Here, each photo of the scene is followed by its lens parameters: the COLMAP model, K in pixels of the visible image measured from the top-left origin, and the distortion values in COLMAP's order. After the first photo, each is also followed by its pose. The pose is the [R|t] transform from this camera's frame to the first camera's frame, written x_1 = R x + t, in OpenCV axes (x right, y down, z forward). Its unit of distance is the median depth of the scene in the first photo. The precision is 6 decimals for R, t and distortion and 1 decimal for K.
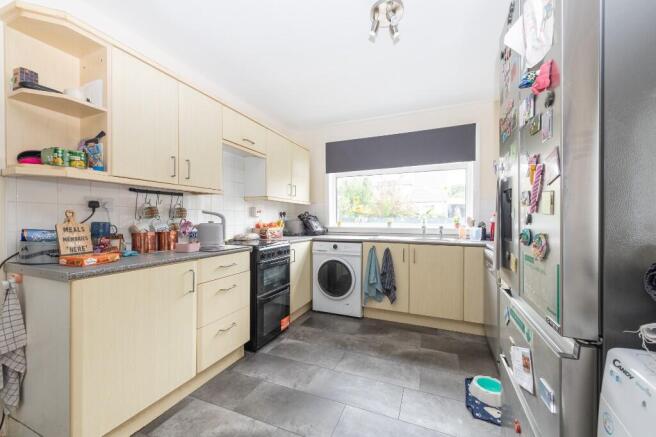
lens RADIAL K [[257.9, 0, 326.4], [0, 257.9, 219.7], [0, 0, 1]] dist [0.000801, -0.000238]
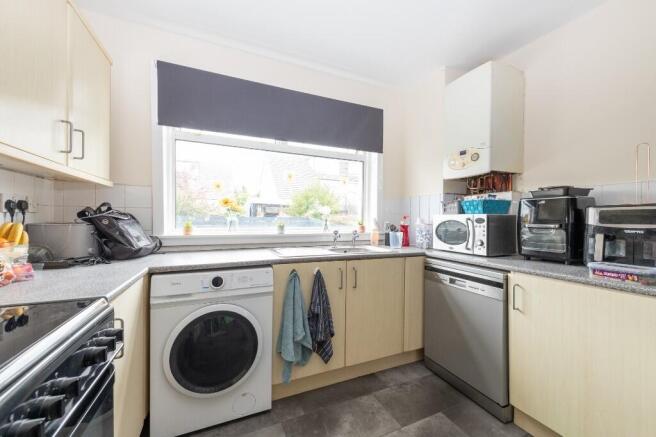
lens RADIAL K [[257.9, 0, 326.4], [0, 257.9, 219.7], [0, 0, 1]] dist [0.000801, -0.000238]
pose [[0.682295, 0.001540, 0.731075, -0.178620], [-0.006966, 0.999966, 0.004395, -0.010226], [-0.731044, -0.008092, 0.682283, 0.572640]]
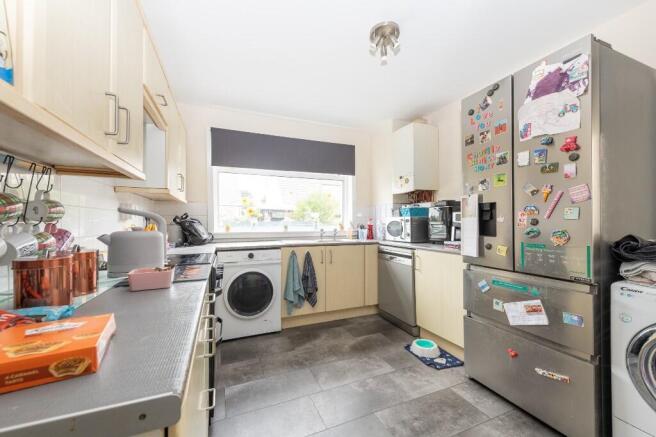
lens RADIAL K [[257.9, 0, 326.4], [0, 257.9, 219.7], [0, 0, 1]] dist [0.000801, -0.000238]
pose [[0.696136, 0.003743, 0.717901, -0.420692], [0.005757, 0.999925, -0.010797, -0.002690], [-0.717887, 0.011649, 0.696062, 0.247952]]
